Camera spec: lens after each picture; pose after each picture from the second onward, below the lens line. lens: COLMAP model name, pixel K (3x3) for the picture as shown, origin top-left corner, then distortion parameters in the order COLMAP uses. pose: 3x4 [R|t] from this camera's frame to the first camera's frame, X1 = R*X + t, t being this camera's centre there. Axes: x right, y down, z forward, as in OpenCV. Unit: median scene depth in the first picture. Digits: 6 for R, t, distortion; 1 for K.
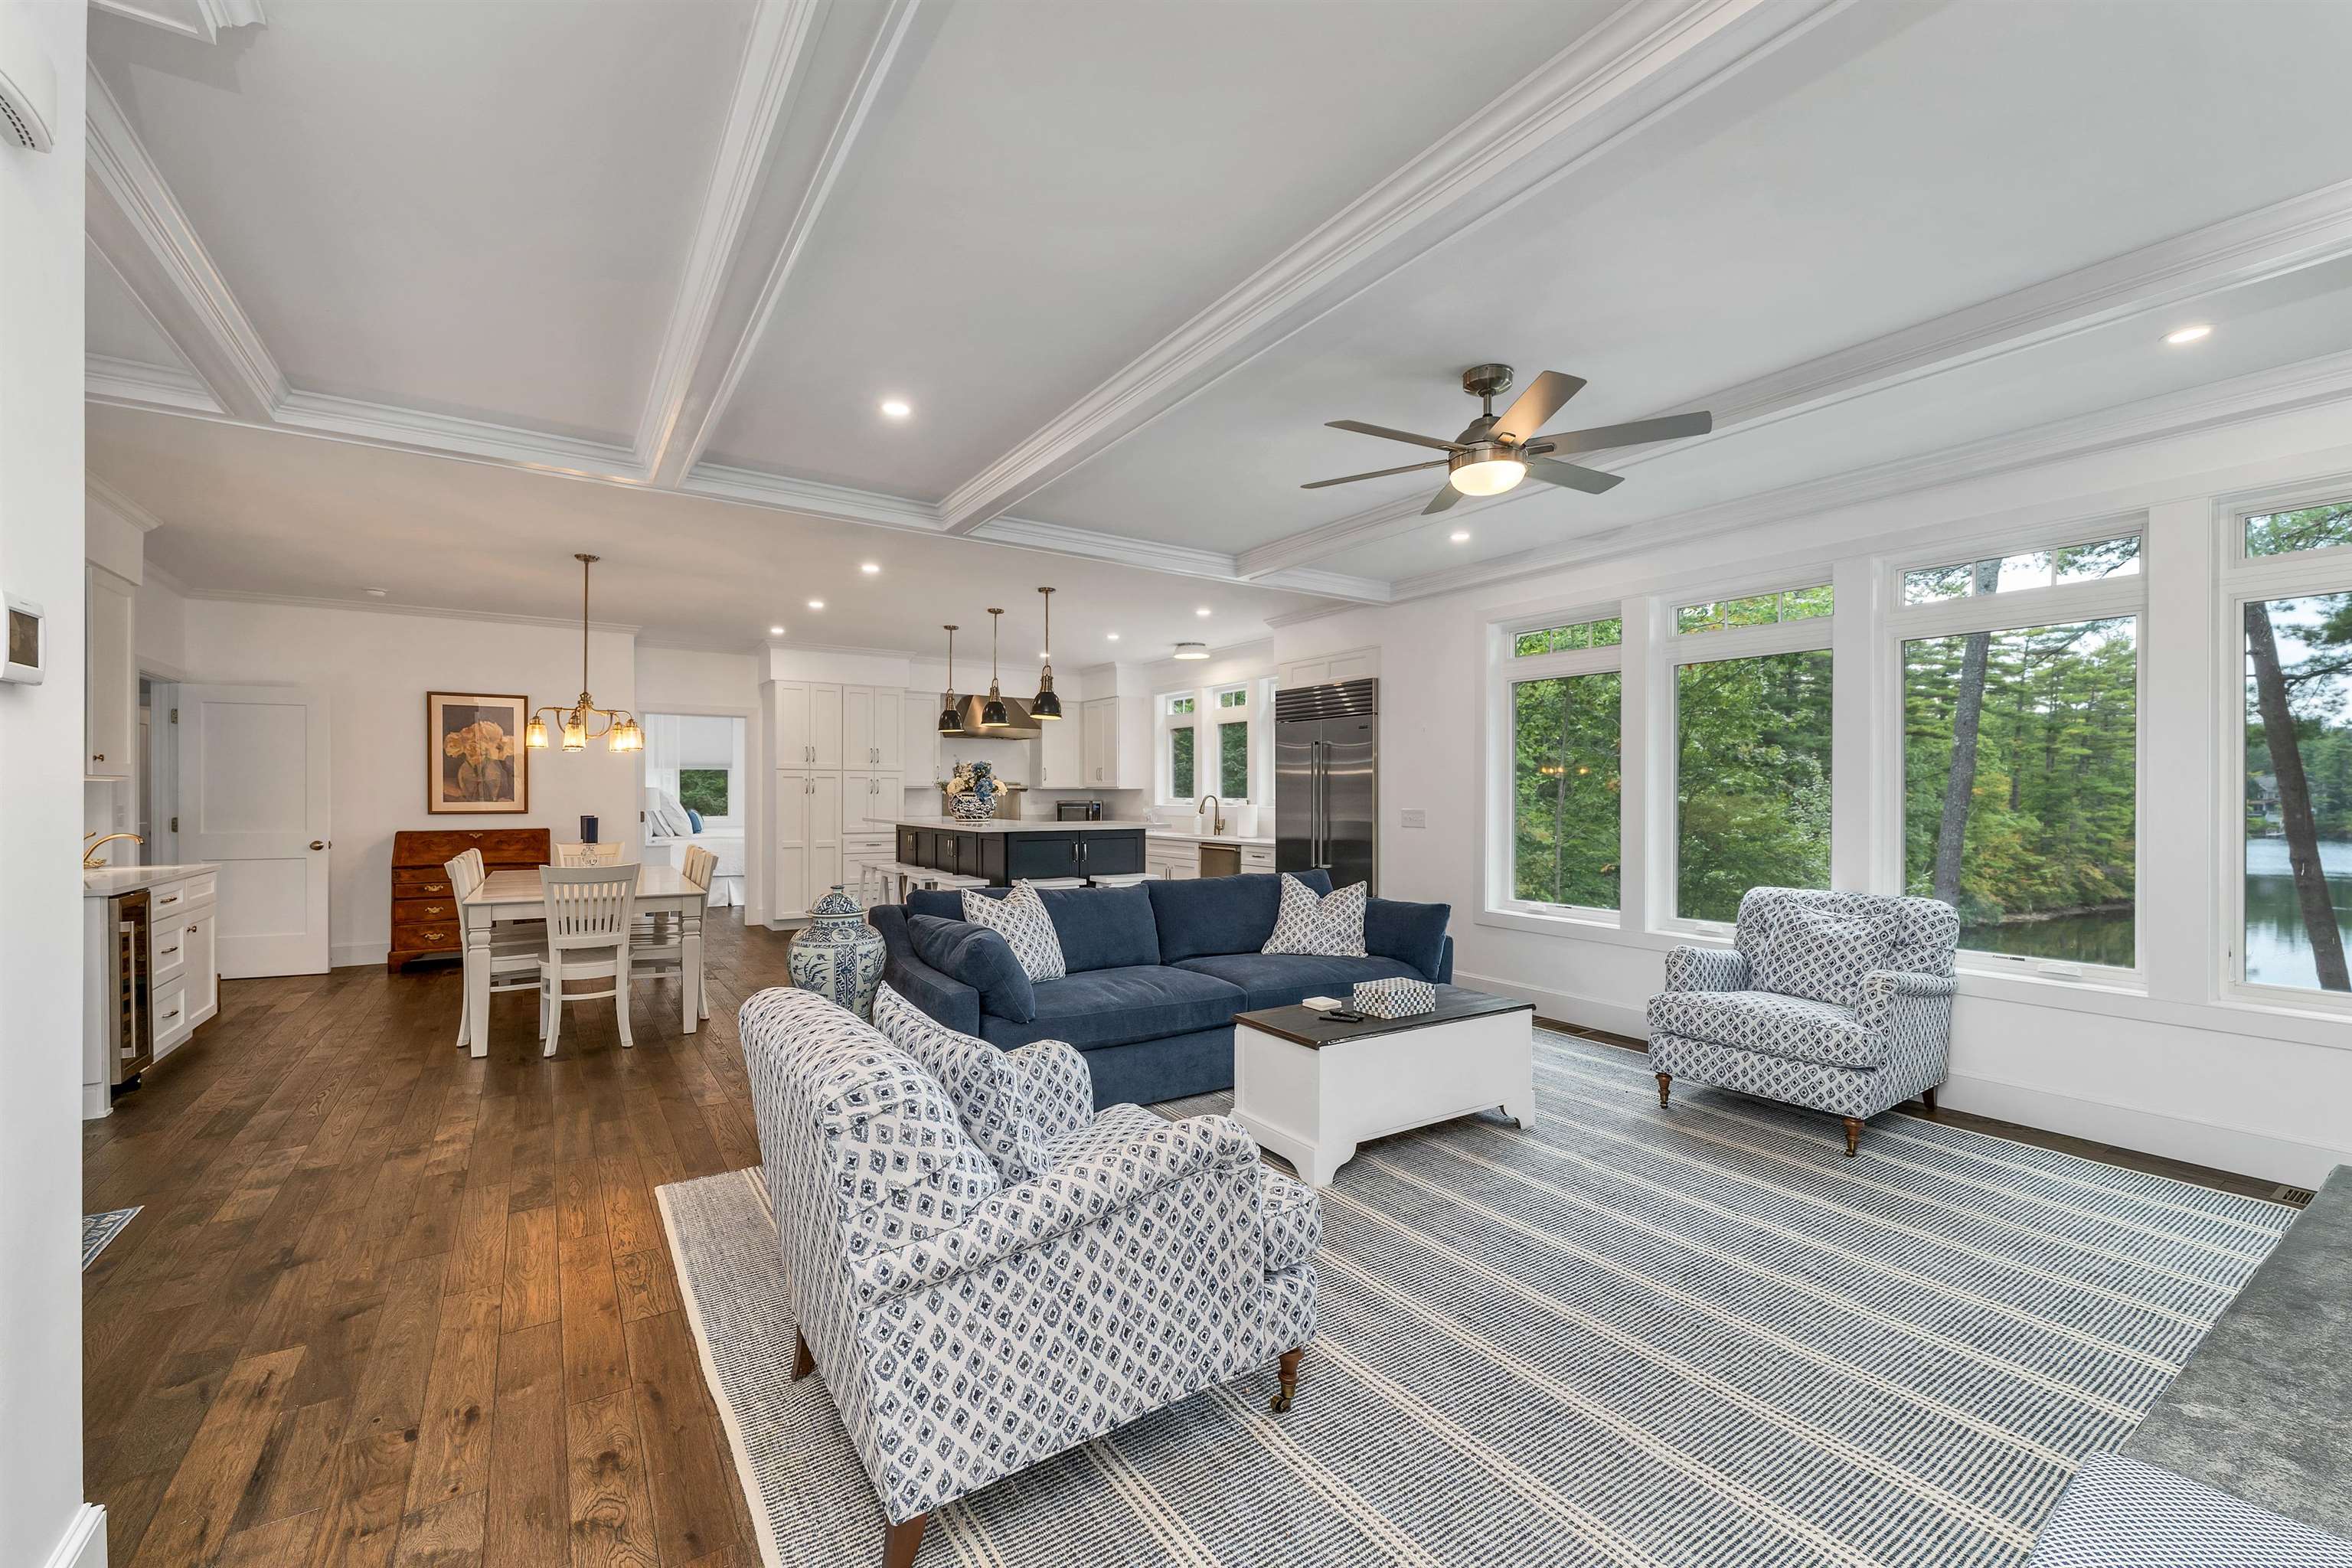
lens RADIAL K [[978.5, 0, 1189.2], [0, 978.5, 791.3], [0, 0, 1]] dist [0.007946, 0.000345]
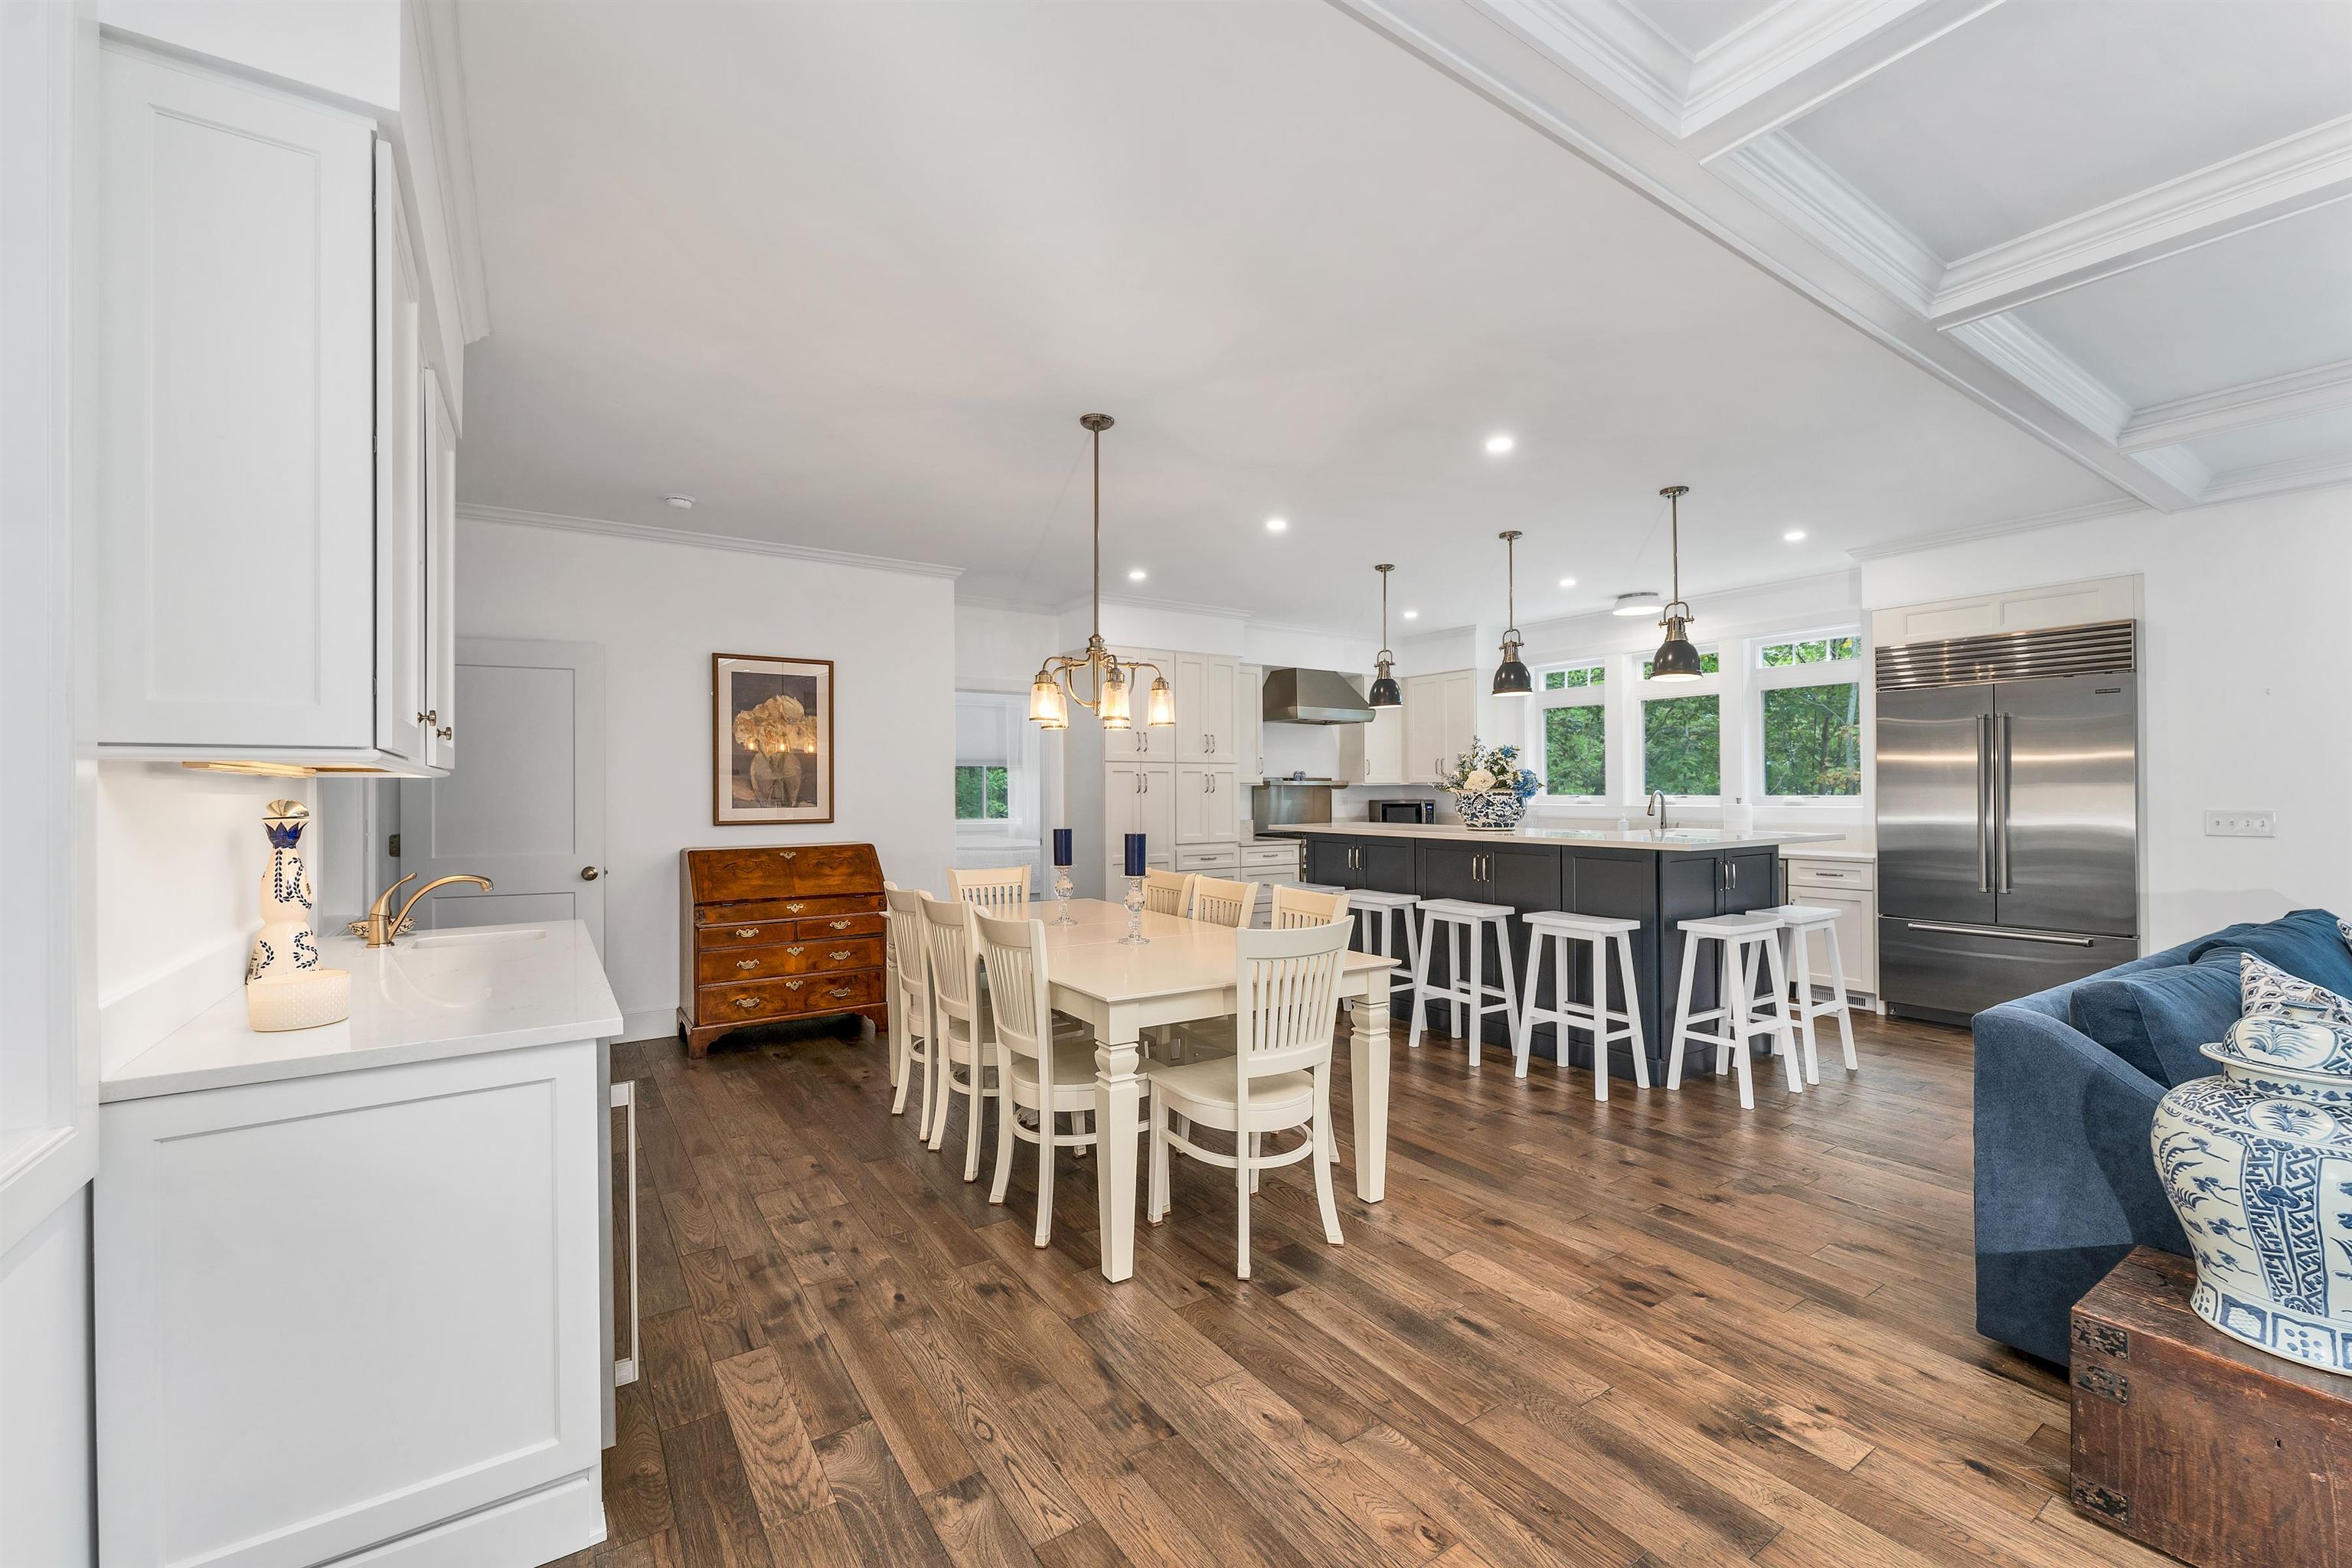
lens RADIAL K [[978.5, 0, 1193.4], [0, 978.5, 786.6], [0, 0, 1]] dist [0.007946, 0.000345]
pose [[0.999937, -0.006363, 0.009198, -0.421697], [0.006369, 0.999980, -0.000651, -0.002290], [-0.009193, 0.000710, 0.999957, 0.279385]]
